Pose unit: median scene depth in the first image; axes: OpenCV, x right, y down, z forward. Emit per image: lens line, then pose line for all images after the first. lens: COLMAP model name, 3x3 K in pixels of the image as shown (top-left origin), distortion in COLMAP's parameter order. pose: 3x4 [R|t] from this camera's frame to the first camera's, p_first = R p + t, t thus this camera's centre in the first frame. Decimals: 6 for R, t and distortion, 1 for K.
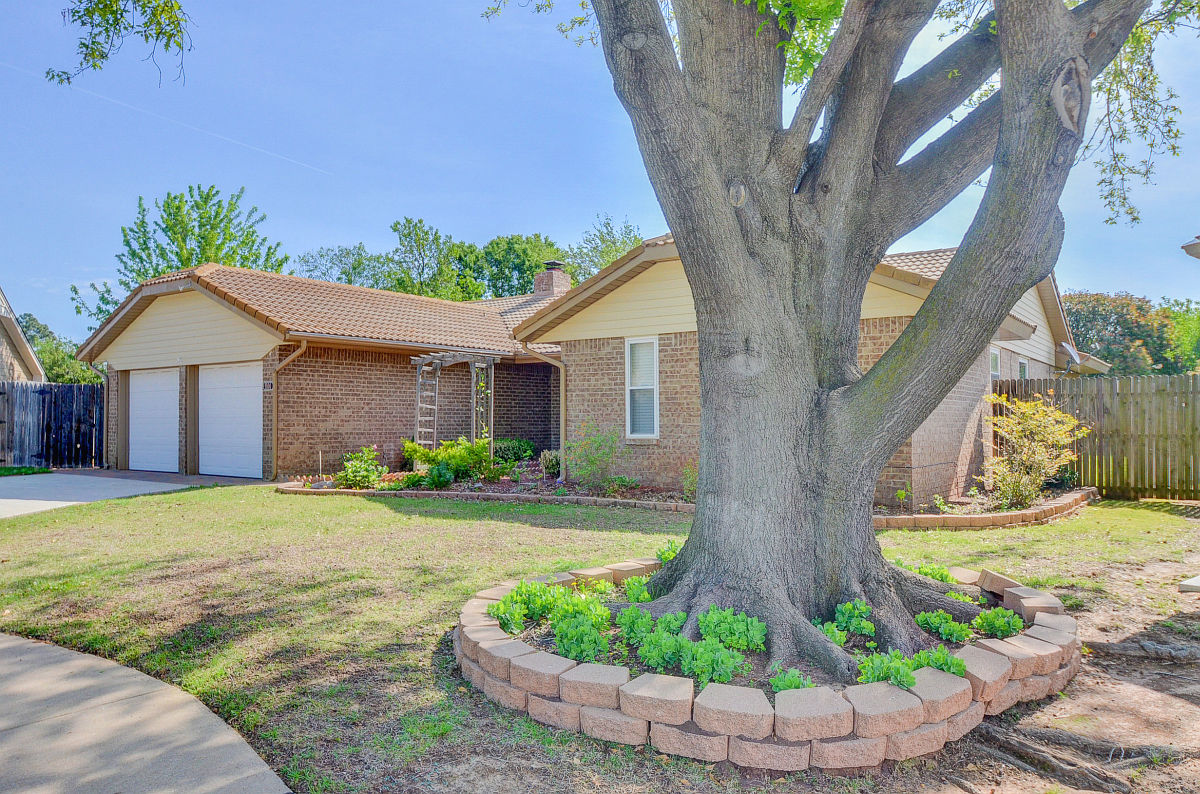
lens RADIAL K [[947.2, 0, 598.6], [0, 947.2, 402.3], [0, 0, 1]] dist [0.004431, 0.001792]
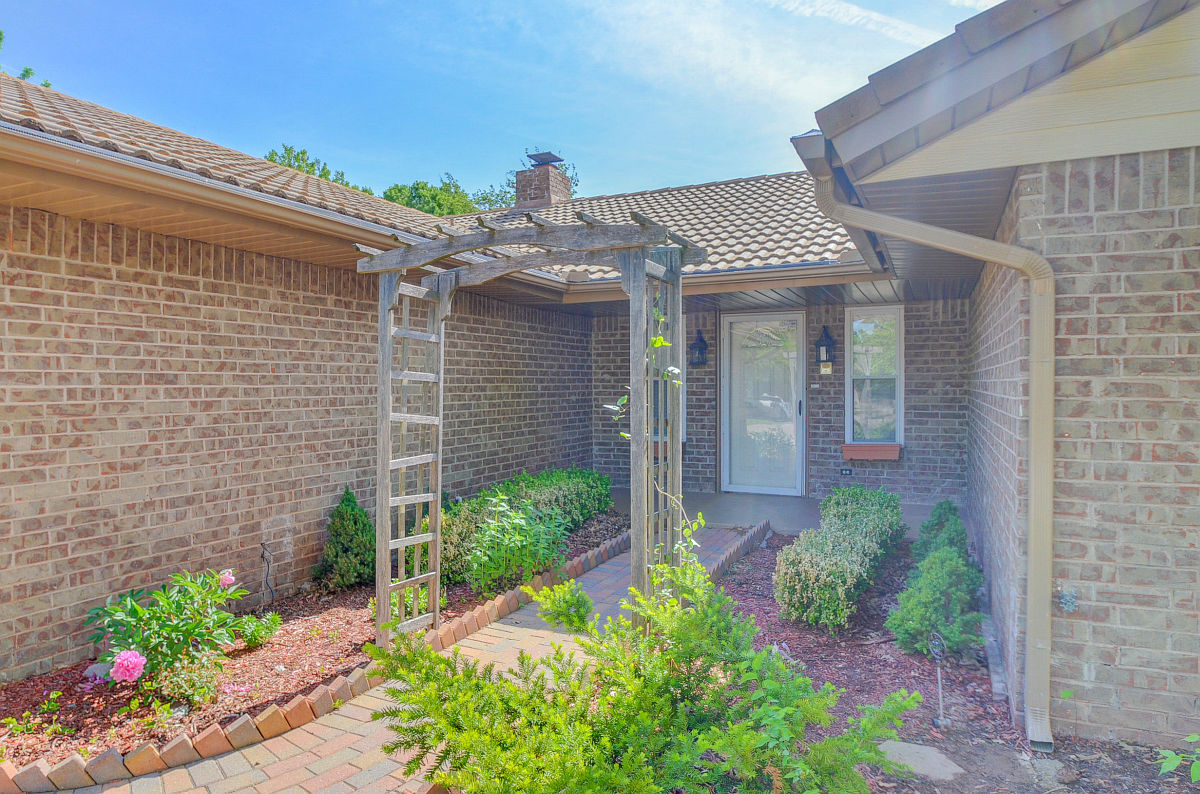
lens RADIAL K [[738.2, 0, 597.3], [0, 738.2, 406.4], [0, 0, 1]] dist [-0.025143, 0.000181]
pose [[0.978722, -0.012229, 0.204825, -0.170411], [0.002030, 0.998751, 0.049929, -0.010875], [-0.205179, -0.048451, 0.977524, 0.756050]]
